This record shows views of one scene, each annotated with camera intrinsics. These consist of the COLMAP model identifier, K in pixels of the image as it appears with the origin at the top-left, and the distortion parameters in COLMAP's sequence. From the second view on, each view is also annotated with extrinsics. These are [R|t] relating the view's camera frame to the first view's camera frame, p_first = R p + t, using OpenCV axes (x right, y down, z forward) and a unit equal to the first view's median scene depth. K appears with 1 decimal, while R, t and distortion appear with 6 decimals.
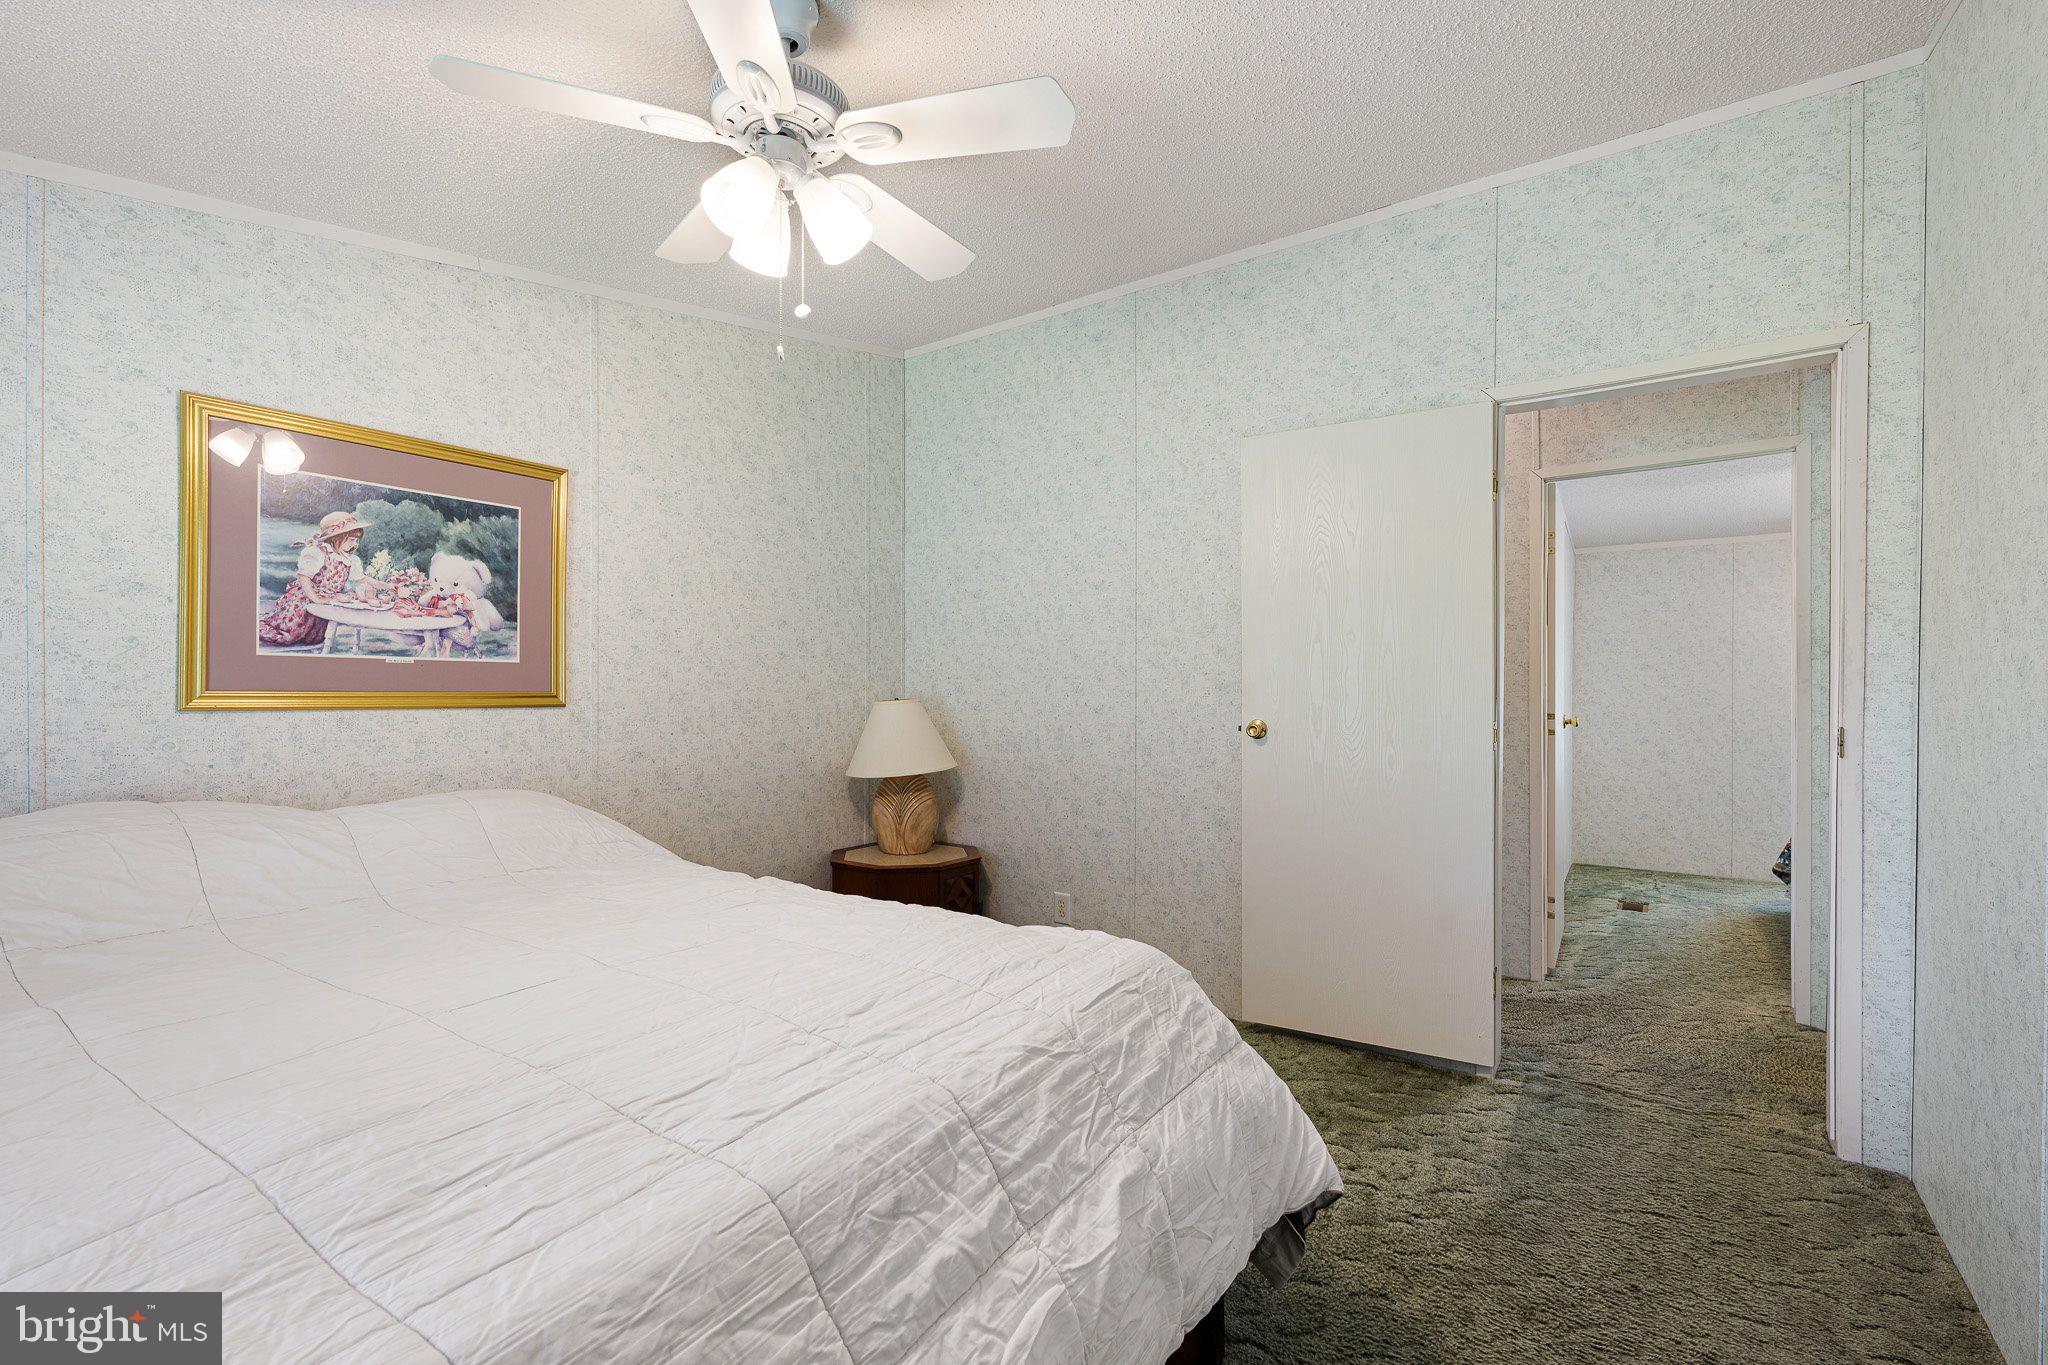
lens RADIAL K [[882.4, 0, 1030.9], [0, 882.4, 687.4], [0, 0, 1]] dist [-0.000928, -0.000291]
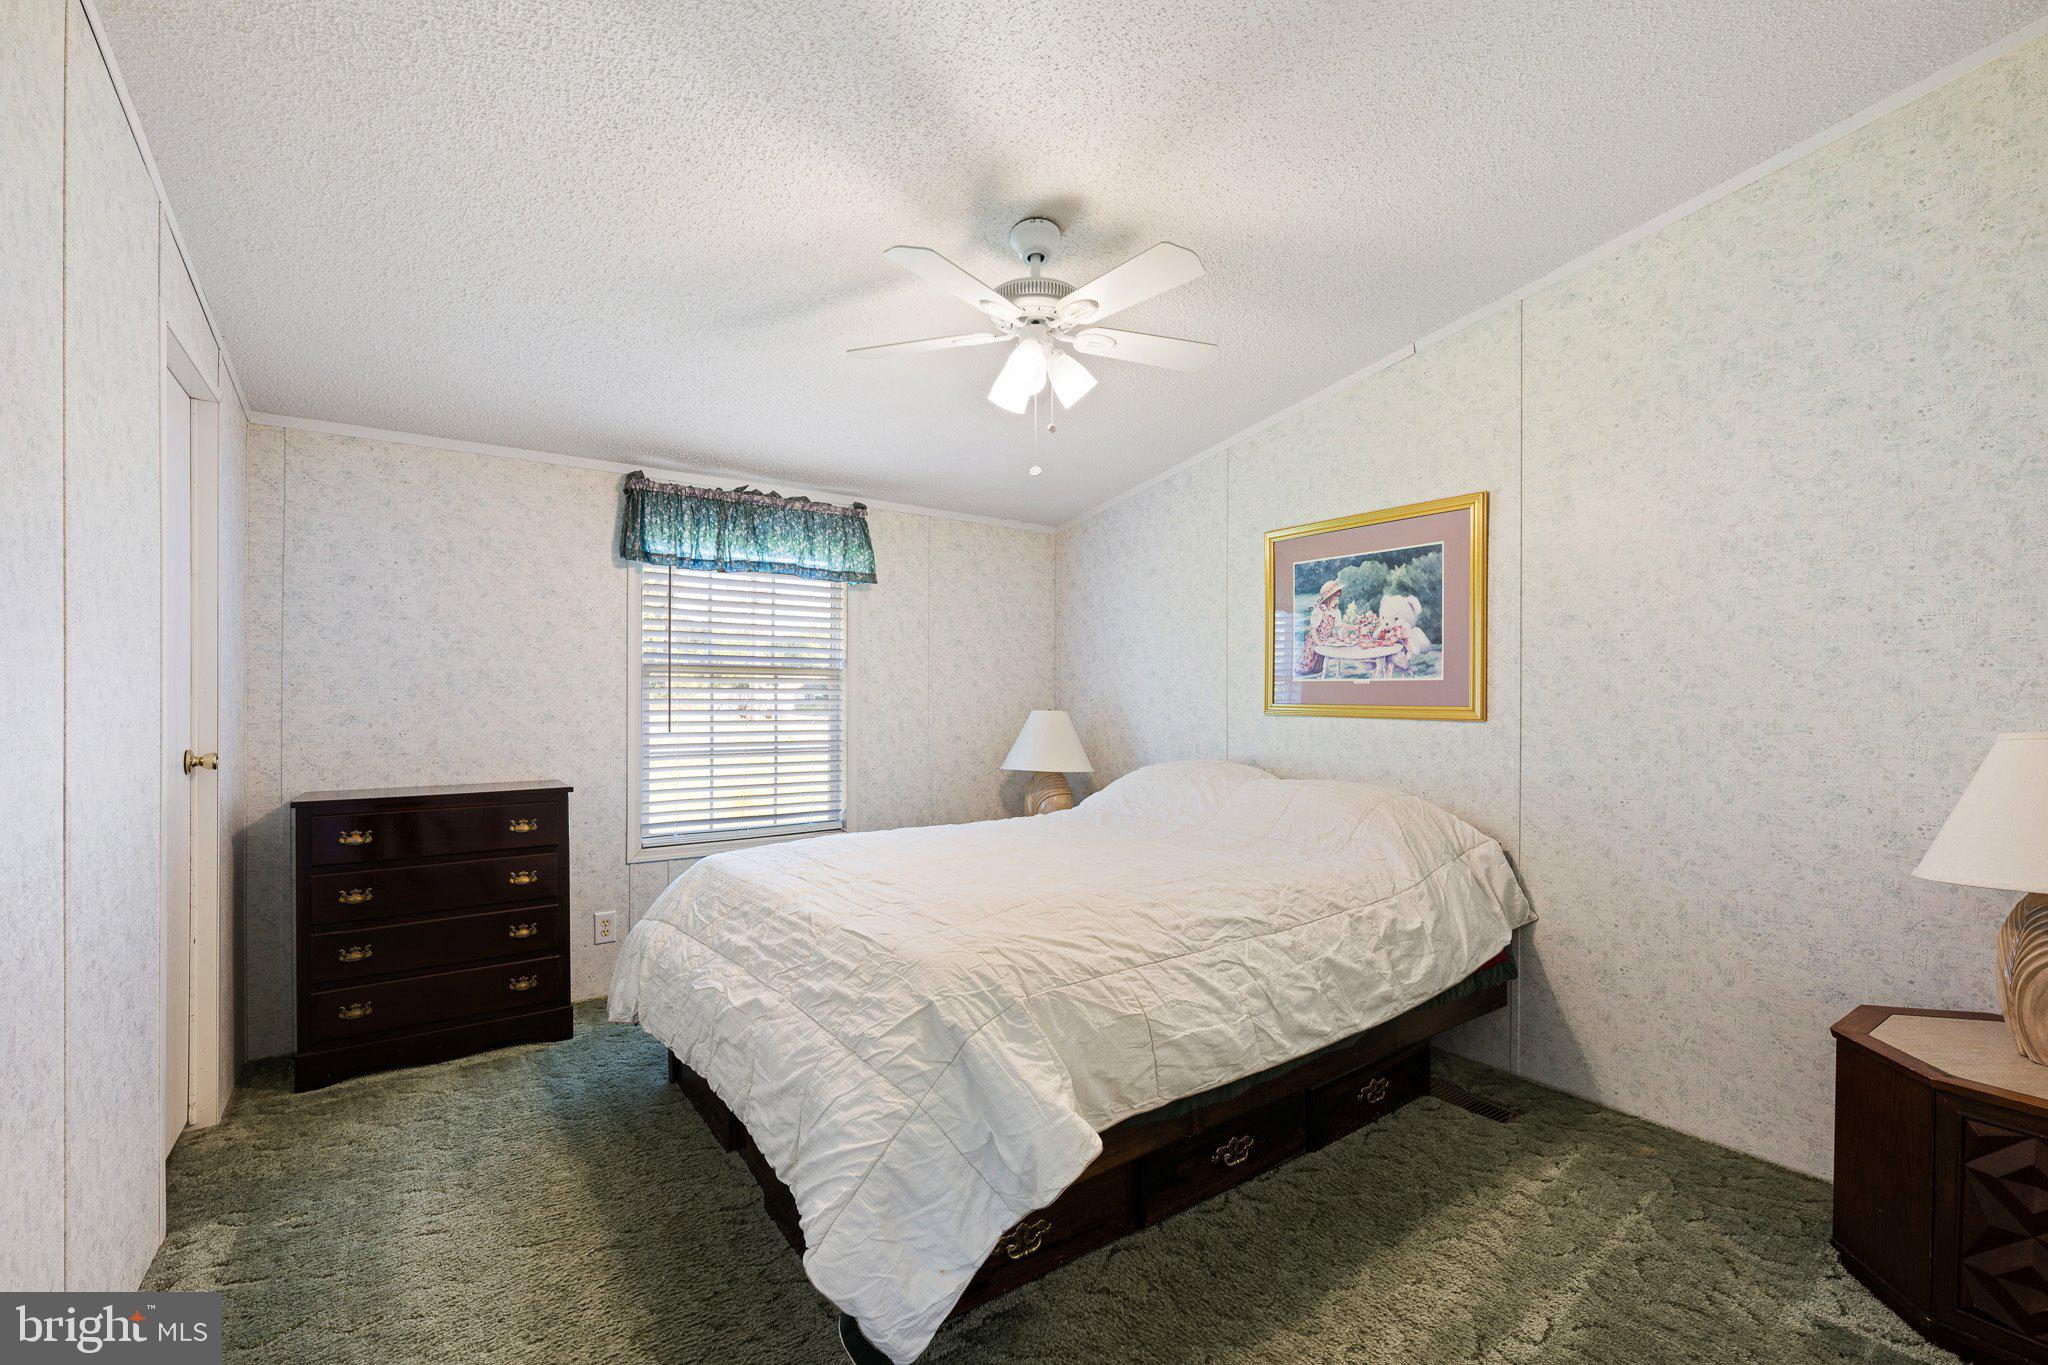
lens RADIAL K [[882.4, 0, 1031.0], [0, 882.4, 693.1], [0, 0, 1]] dist [-0.000928, -0.000291]
pose [[-0.335005, -0.005465, -0.942200, 0.700315], [-0.002128, 0.999985, -0.005043, -0.005209], [0.942214, 0.000315, -0.335012, 0.949584]]
